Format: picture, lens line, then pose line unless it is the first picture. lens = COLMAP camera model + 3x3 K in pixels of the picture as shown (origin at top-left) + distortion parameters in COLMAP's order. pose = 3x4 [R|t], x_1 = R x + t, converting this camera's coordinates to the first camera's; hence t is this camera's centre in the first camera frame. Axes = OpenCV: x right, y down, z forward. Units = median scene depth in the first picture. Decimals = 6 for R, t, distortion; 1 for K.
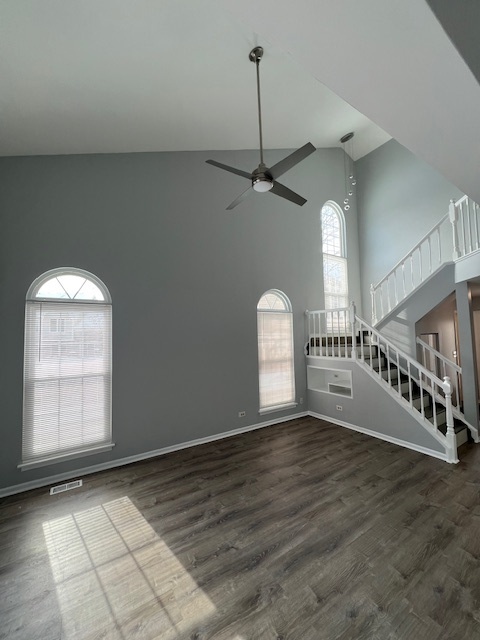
lens RADIAL K [[254.9, 0, 242.1], [0, 254.9, 319.3], [0, 0, 1]] dist [-0.001381, 0.000103]
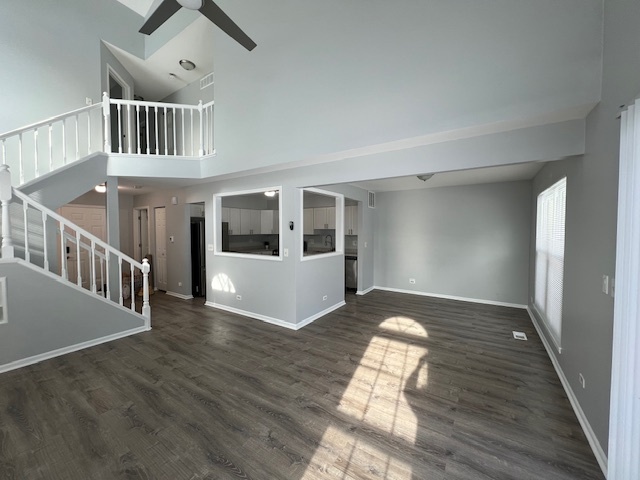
lens RADIAL K [[254.9, 0, 319.4], [0, 254.9, 237.5], [0, 0, 1]] dist [-0.001381, 0.000103]
pose [[-0.396788, -0.010355, 0.917852, -0.622092], [-0.044675, 0.998969, -0.008043, 0.110019], [-0.916822, -0.044196, -0.396842, 0.802042]]
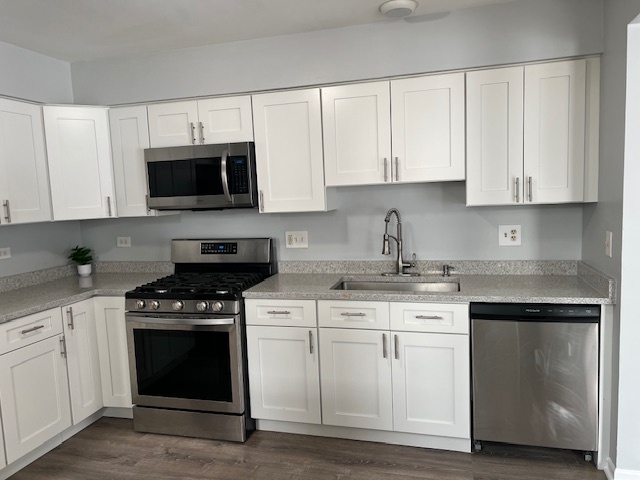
lens RADIAL K [[481.0, 0, 320.0], [0, 481.0, 240.0], [0, 0, 1]] dist [0.027494, -0.004875]
pose [[-0.664133, -0.026174, 0.747156, 0.792879], [0.010901, 0.998942, 0.044684, 0.085211], [-0.747535, 0.037821, -0.663145, 0.593897]]
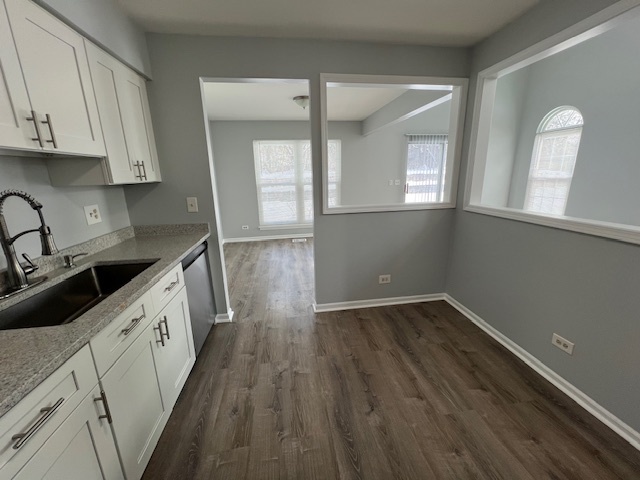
lens RADIAL K [[254.9, 0, 319.4], [0, 254.9, 237.5], [0, 0, 1]] dist [-0.001381, 0.000103]
pose [[-0.418884, 0.250176, -0.872897, 1.577305], [0.084895, 0.967877, 0.236659, 0.081430], [0.904063, 0.025028, -0.426666, 0.354607]]
